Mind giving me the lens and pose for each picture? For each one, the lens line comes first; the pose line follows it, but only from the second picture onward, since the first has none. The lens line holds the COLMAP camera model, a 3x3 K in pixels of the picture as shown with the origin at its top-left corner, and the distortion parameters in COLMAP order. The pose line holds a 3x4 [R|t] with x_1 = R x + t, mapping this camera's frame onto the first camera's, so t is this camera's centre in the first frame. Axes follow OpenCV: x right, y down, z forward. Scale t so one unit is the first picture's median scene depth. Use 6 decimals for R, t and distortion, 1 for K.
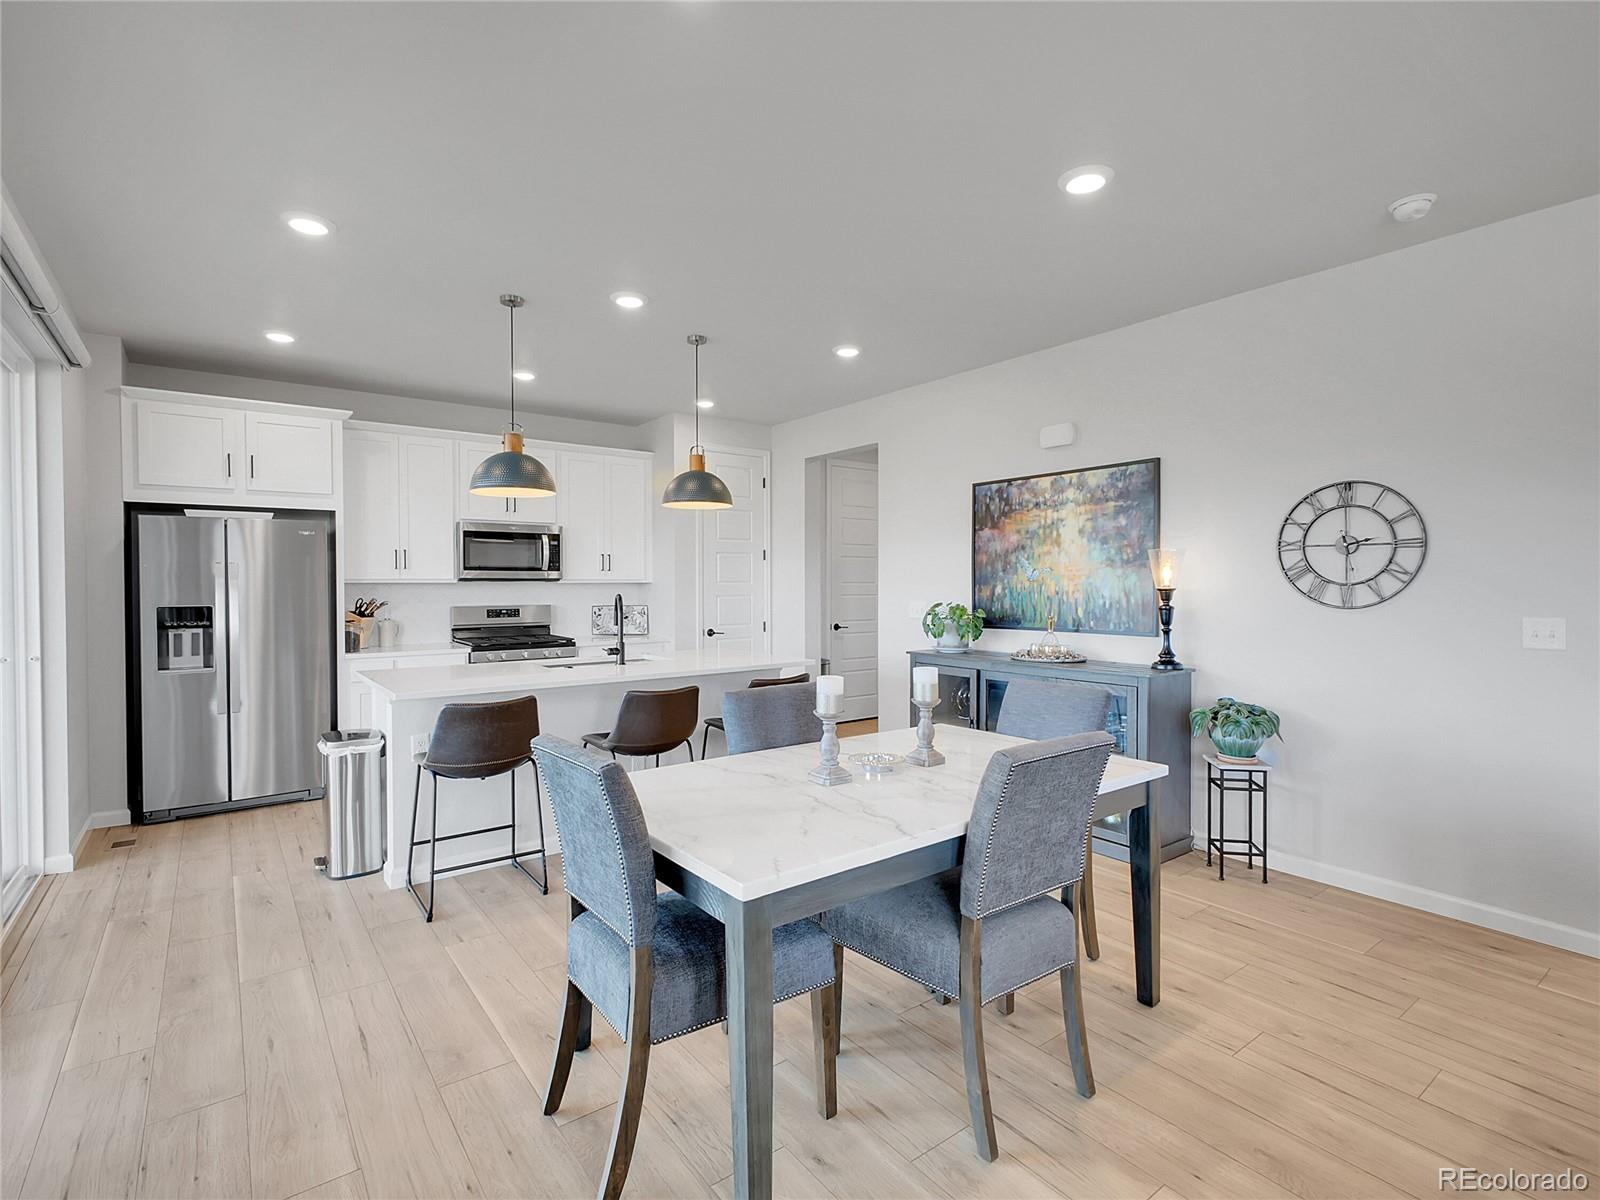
lens RADIAL K [[778.3, 0, 802.6], [0, 778.3, 599.8], [0, 0, 1]] dist [0.003096, -0.000664]
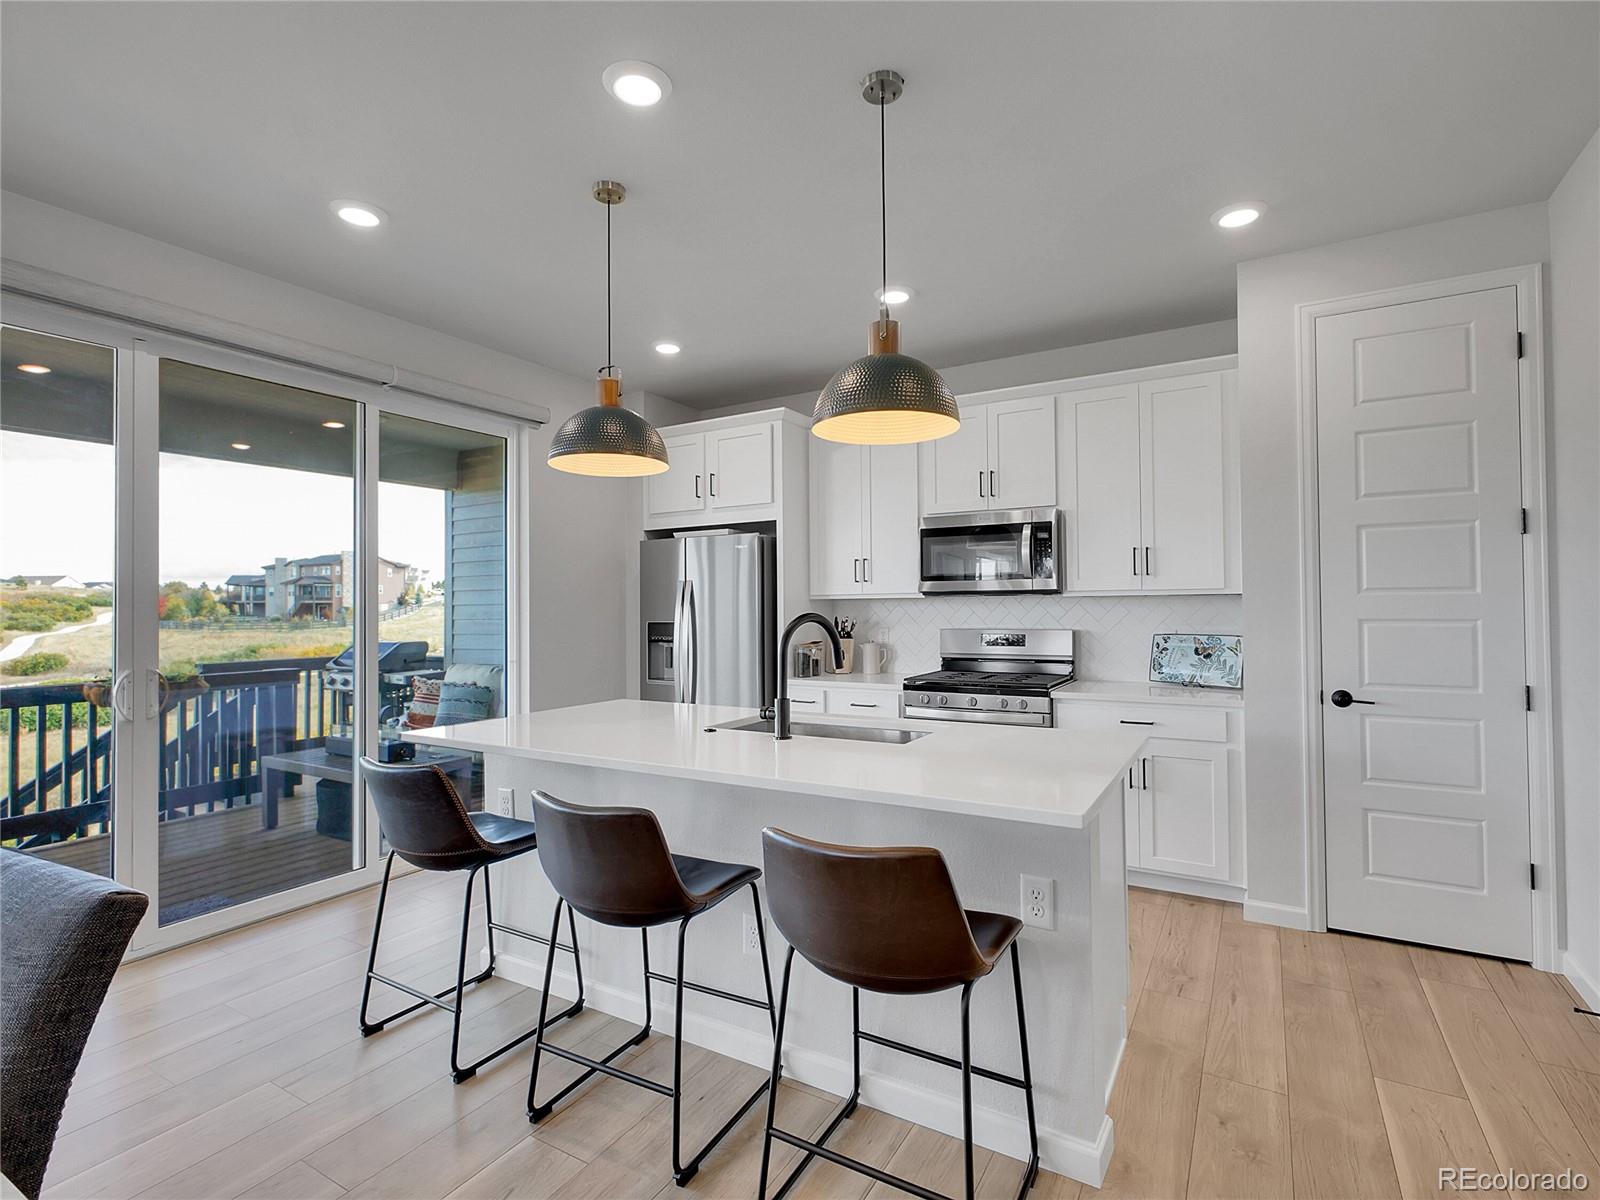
lens RADIAL K [[778.3, 0, 792.9], [0, 778.3, 596.7], [0, 0, 1]] dist [0.003096, -0.000664]
pose [[0.376417, -0.011704, -0.926376, 0.278548], [-0.014335, 0.999727, -0.018456, -0.008414], [0.926339, 0.020227, 0.376146, 0.741655]]
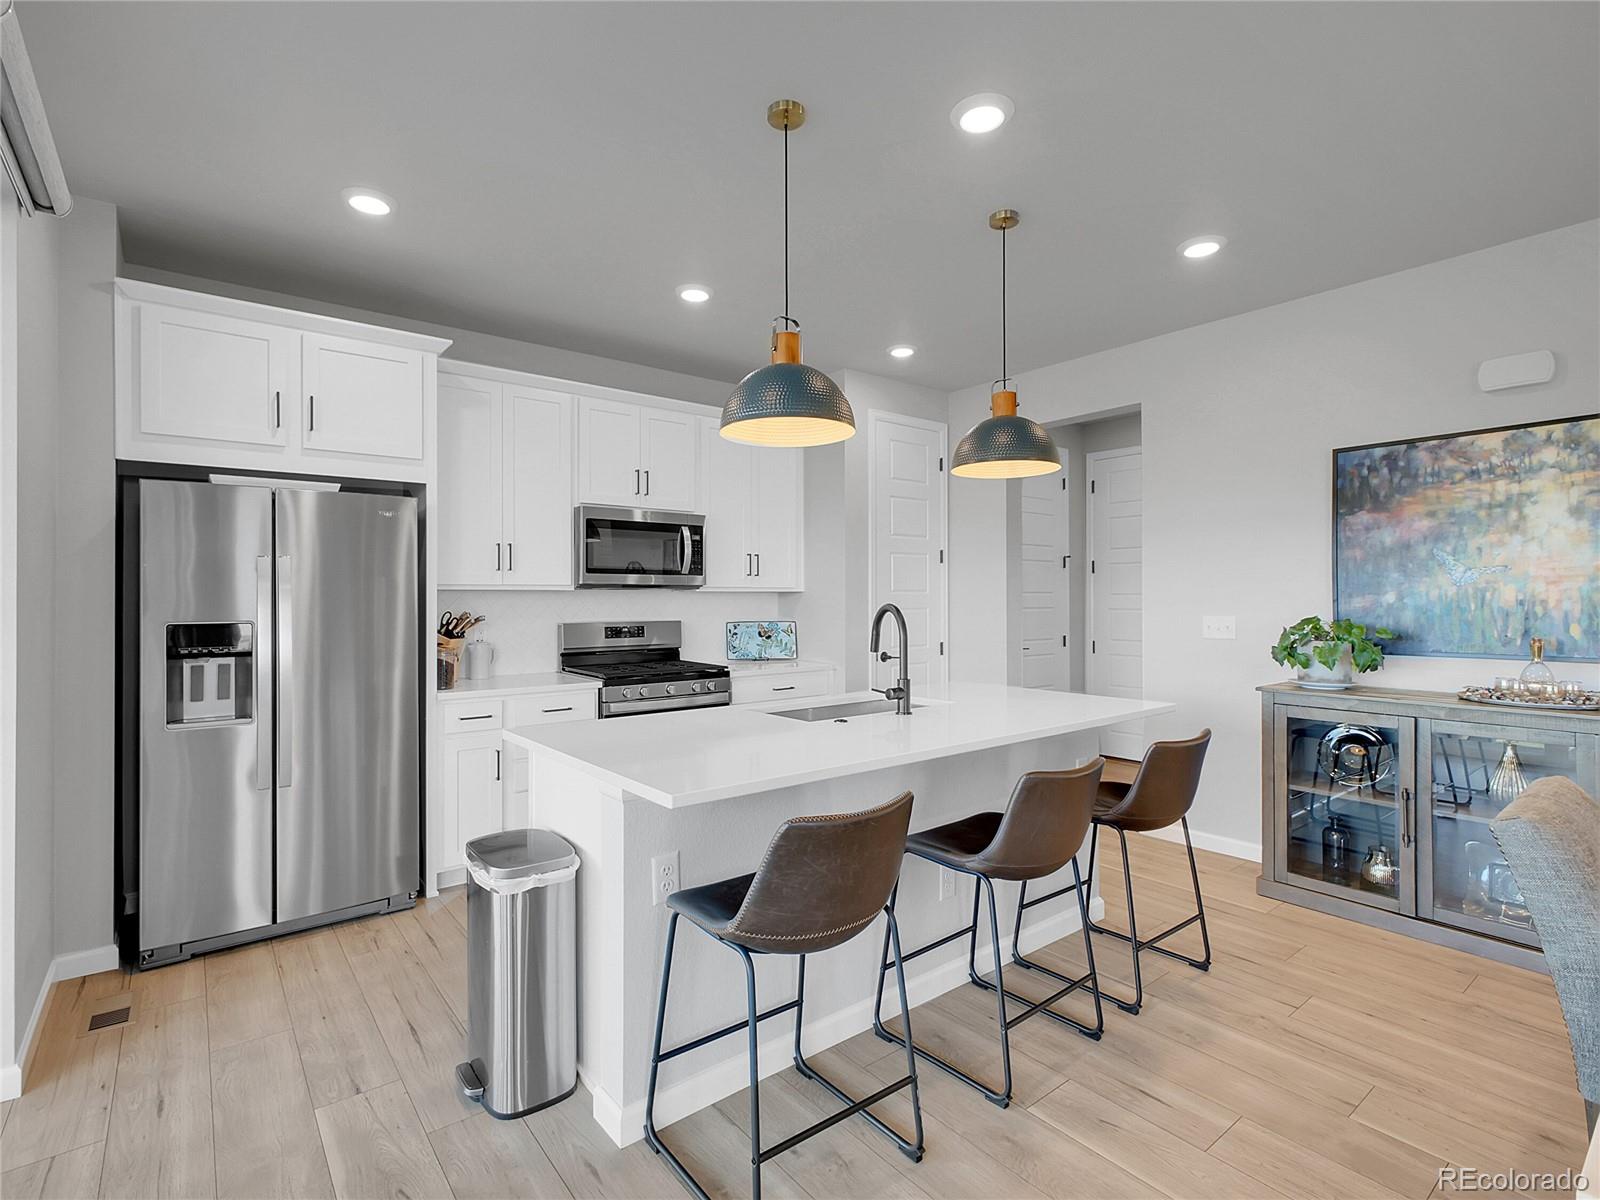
lens RADIAL K [[778.3, 0, 803.6], [0, 778.3, 599.9], [0, 0, 1]] dist [0.003096, -0.000664]
pose [[0.999721, 0.000067, 0.023620, -0.310457], [0.000403, 0.999803, -0.019865, 0.001983], [-0.023617, 0.019869, 0.999524, 0.336968]]
